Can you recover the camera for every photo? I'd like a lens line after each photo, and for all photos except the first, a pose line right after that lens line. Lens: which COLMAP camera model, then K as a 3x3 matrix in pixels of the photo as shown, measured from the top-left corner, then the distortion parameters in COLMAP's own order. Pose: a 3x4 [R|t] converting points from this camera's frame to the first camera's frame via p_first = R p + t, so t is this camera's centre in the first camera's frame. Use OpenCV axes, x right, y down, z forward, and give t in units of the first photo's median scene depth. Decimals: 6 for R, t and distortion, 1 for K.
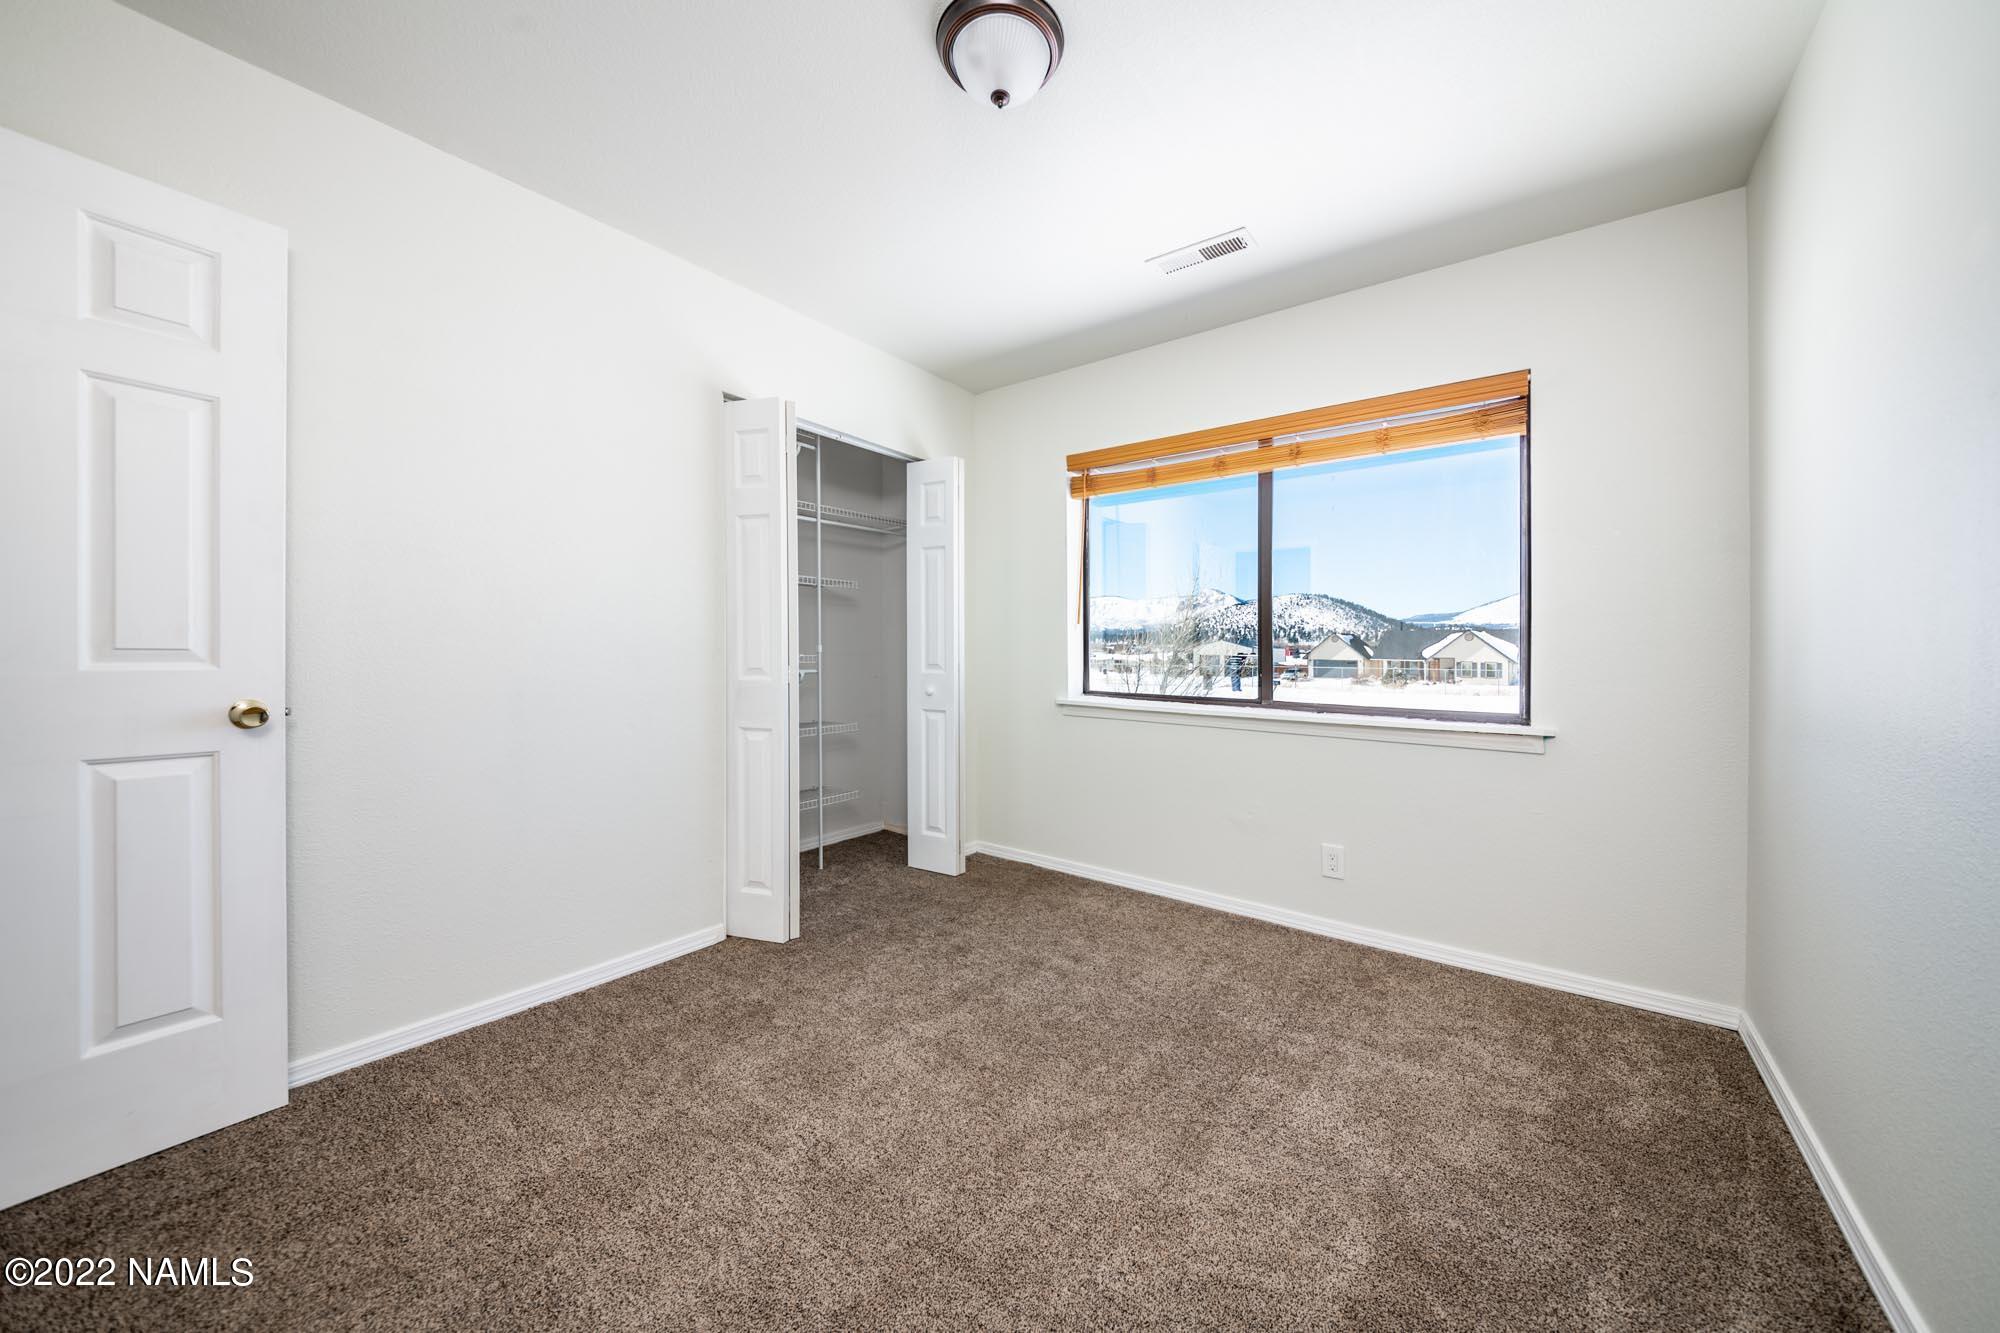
lens RADIAL K [[716.1, 0, 999.0], [0, 716.1, 653.3], [0, 0, 1]] dist [0.025778, -0.012700]
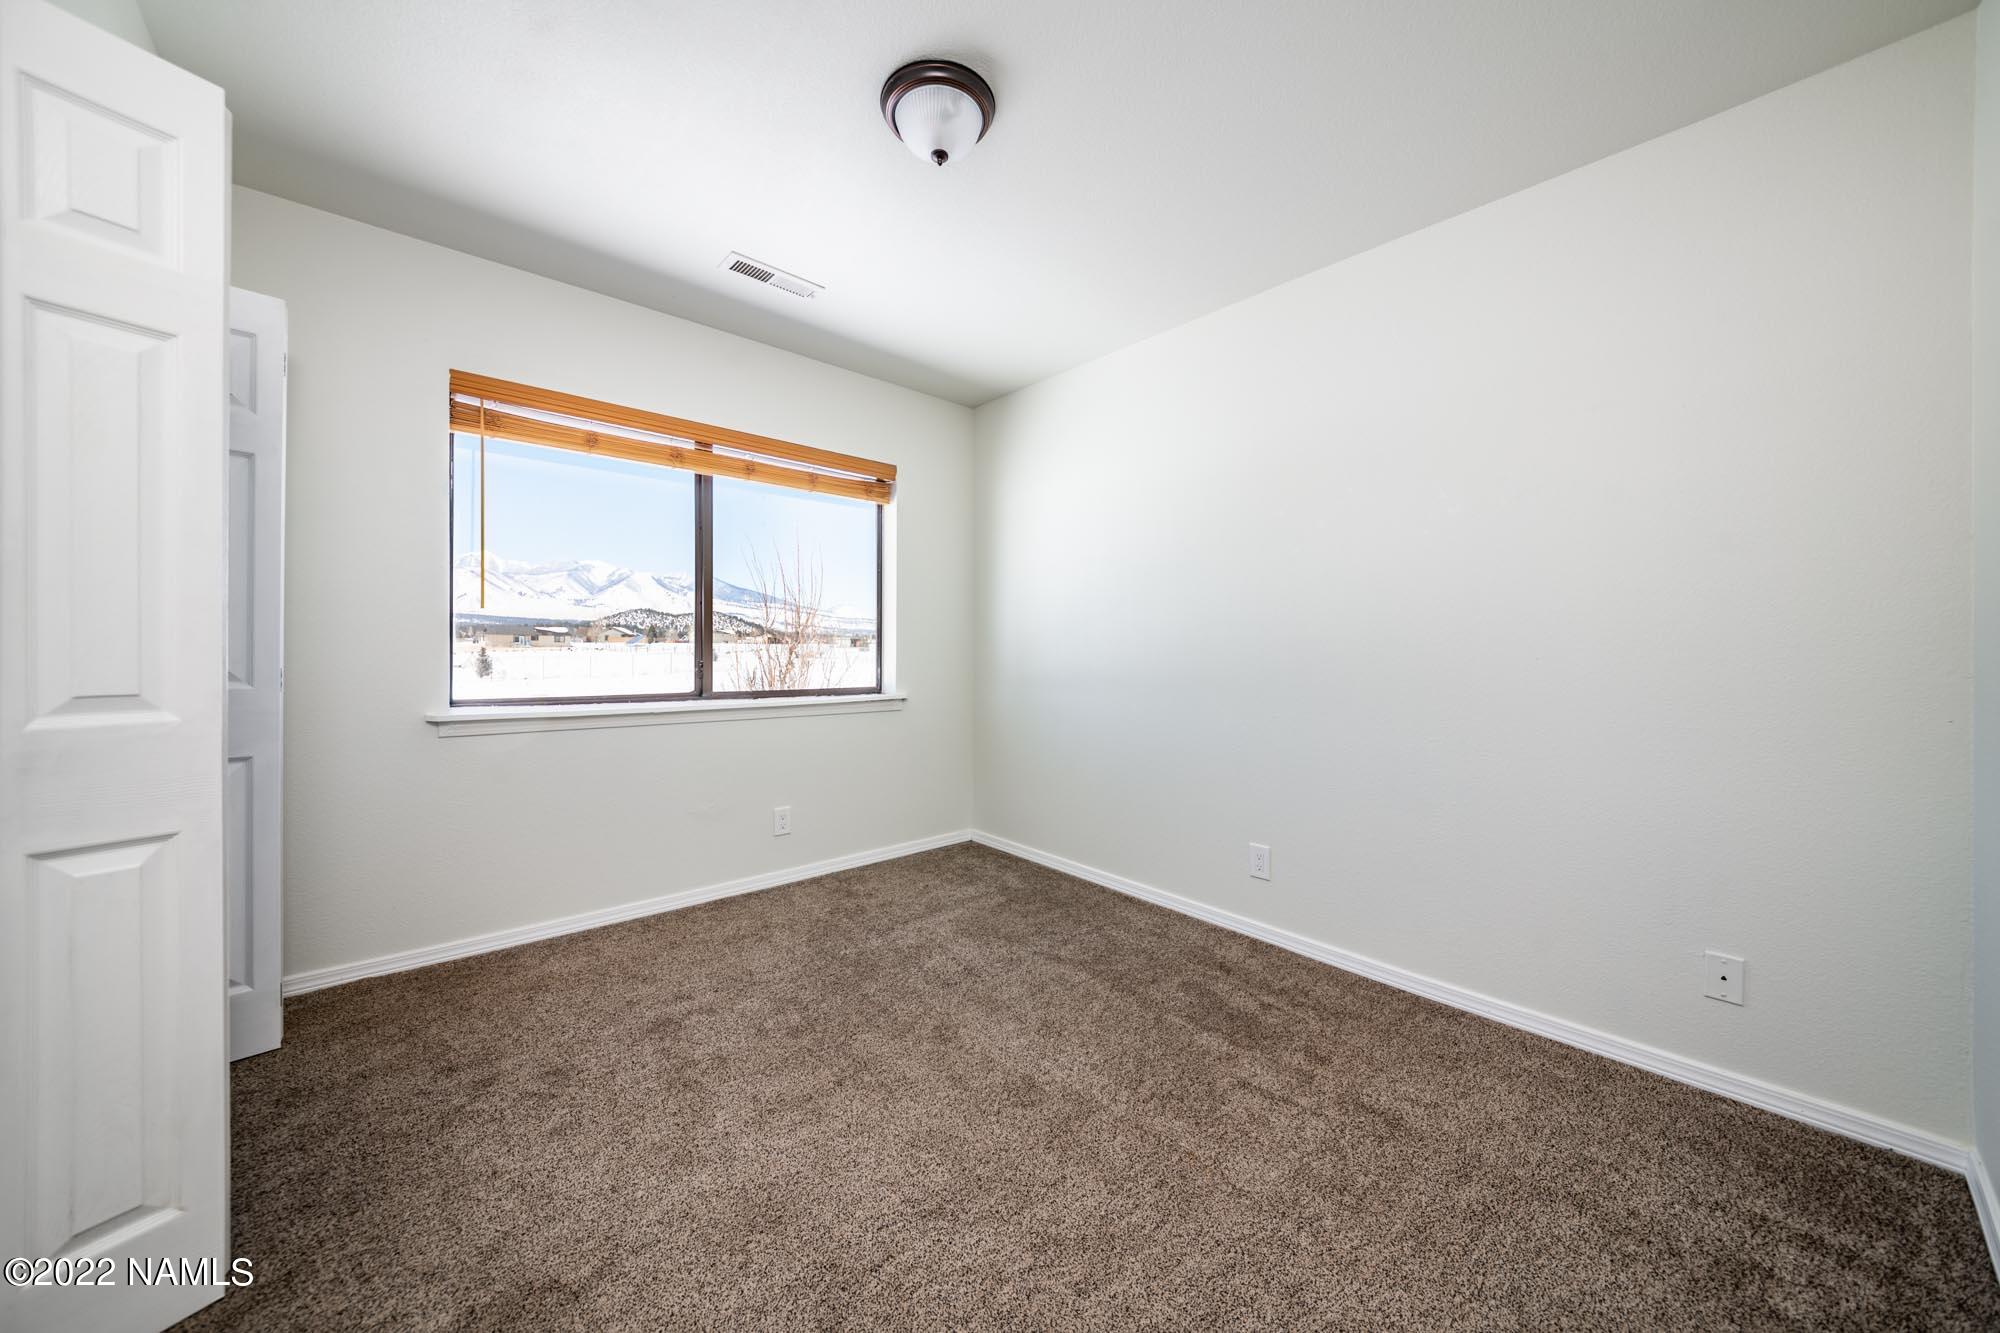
lens RADIAL K [[716.1, 0, 999.0], [0, 716.1, 653.3], [0, 0, 1]] dist [0.025778, -0.012700]
pose [[0.175926, -0.014753, 0.984293, -0.761207], [0.000507, 0.999889, 0.014896, -0.010033], [-0.984403, -0.002121, 0.175914, 0.512750]]
